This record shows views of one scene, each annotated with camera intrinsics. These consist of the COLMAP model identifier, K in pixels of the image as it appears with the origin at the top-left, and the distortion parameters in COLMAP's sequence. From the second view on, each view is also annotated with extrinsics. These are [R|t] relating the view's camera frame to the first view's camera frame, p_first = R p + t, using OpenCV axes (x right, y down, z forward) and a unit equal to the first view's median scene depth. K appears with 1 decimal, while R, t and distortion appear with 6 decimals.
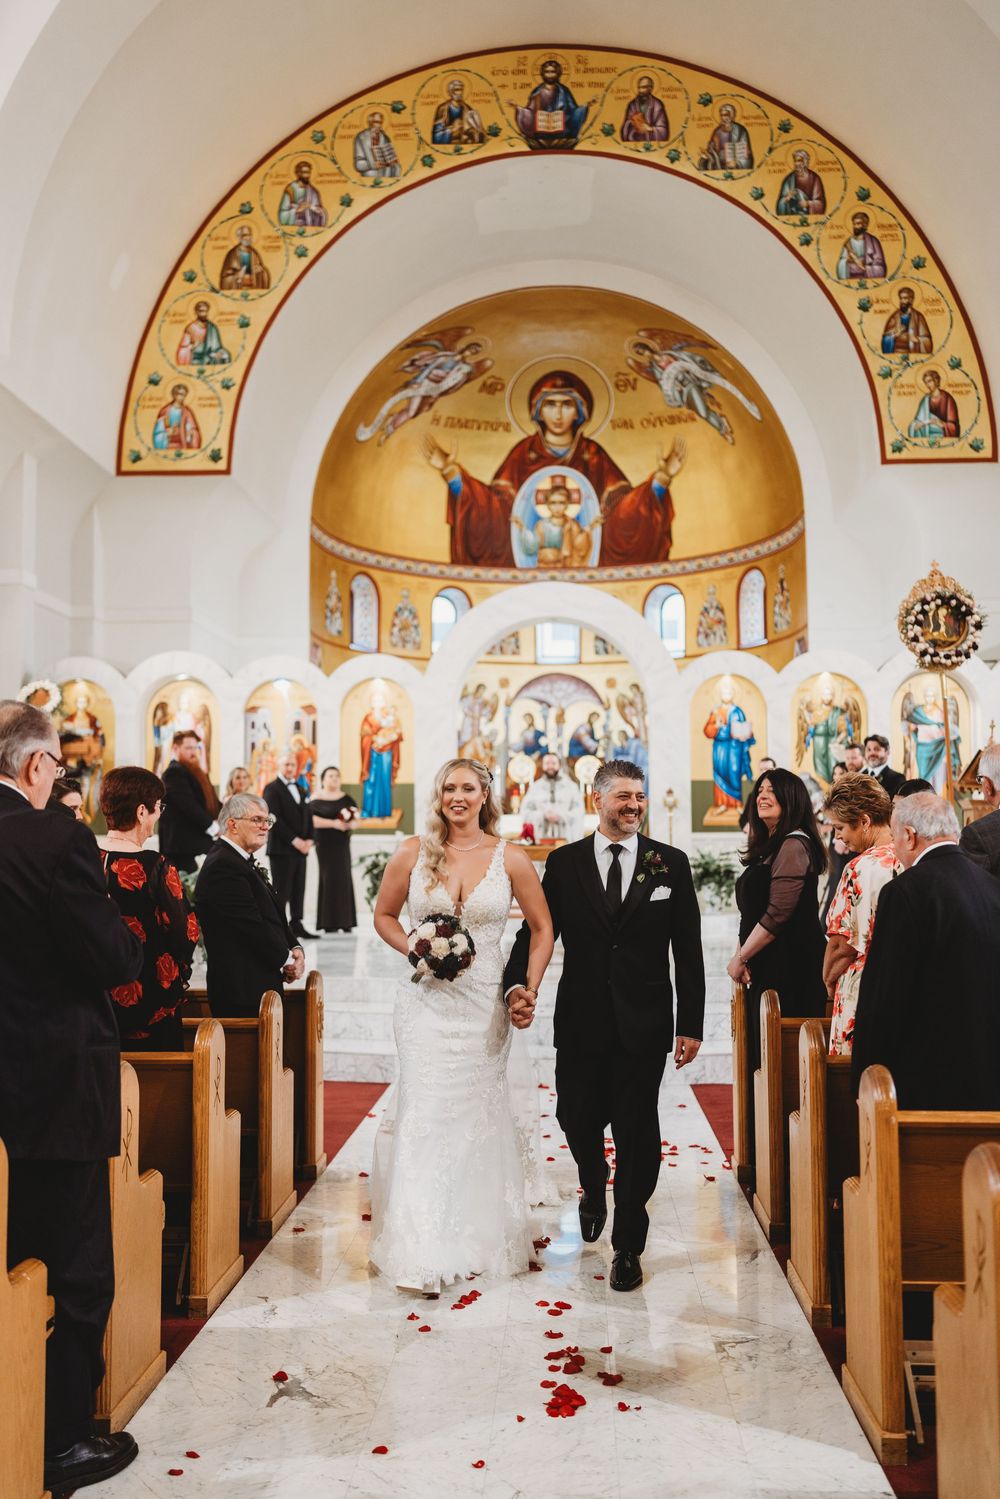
lens RADIAL K [[1398.7, 0, 500.7], [0, 1398.7, 756.6], [0, 0, 1]] dist [-0.007330, 0.000000]
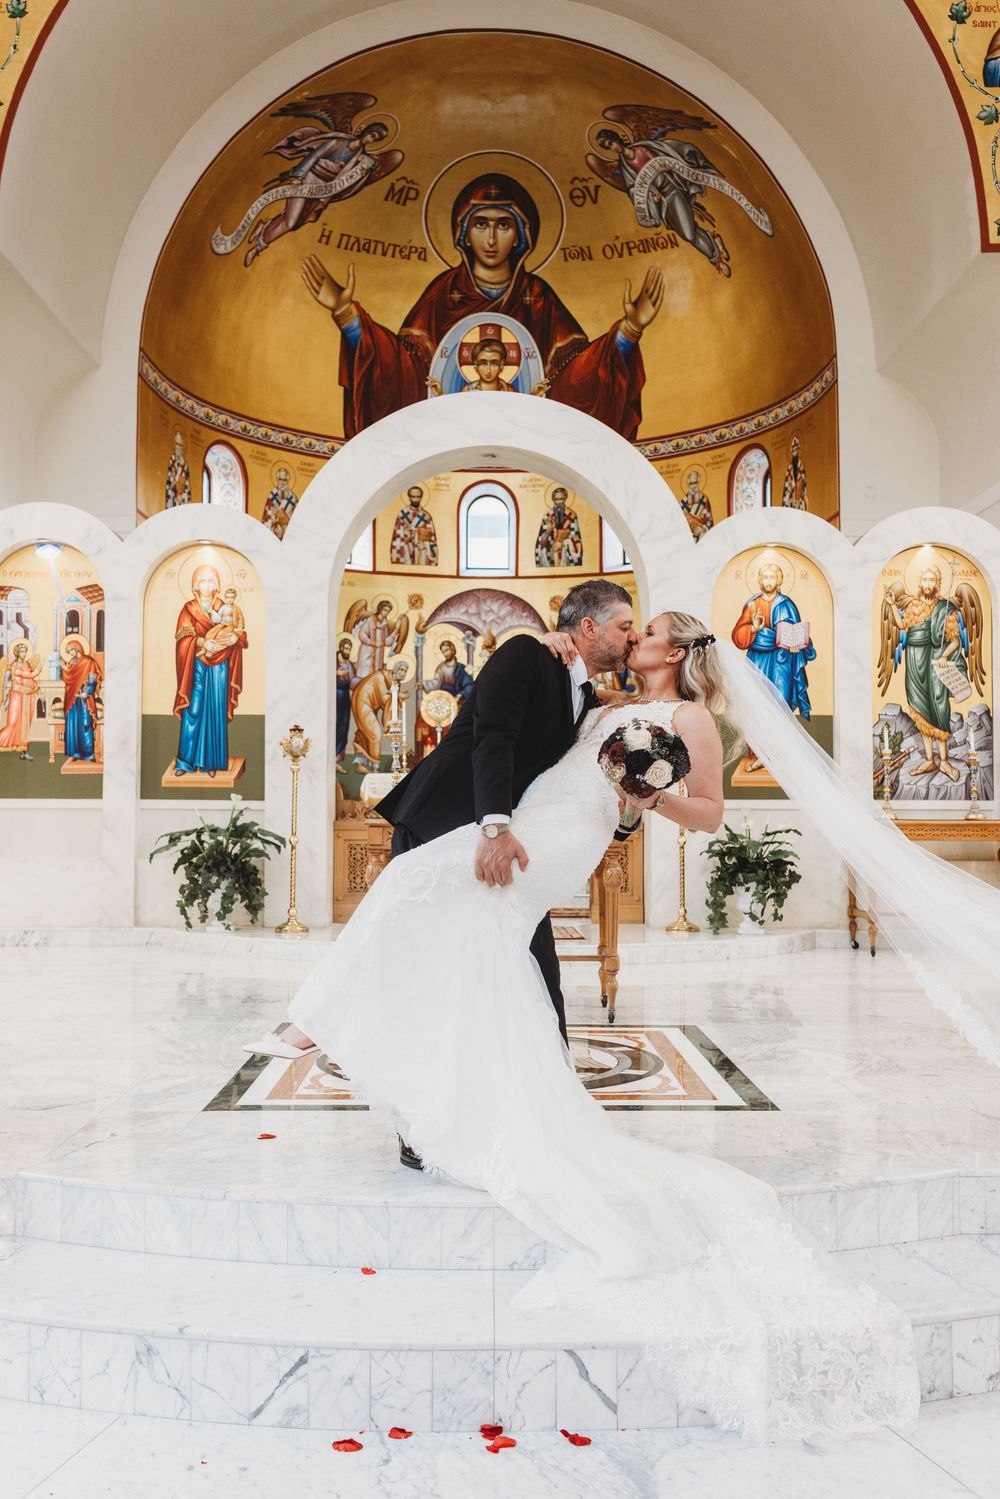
lens RADIAL K [[1398.7, 0, 504.1], [0, 1398.7, 769.0], [0, 0, 1]] dist [-0.007330, 0.000000]
pose [[0.997937, 0.008342, 0.063655, 0.003733], [-0.010251, 0.999506, 0.029716, 0.020248], [-0.063376, -0.030307, 0.997529, 0.331015]]
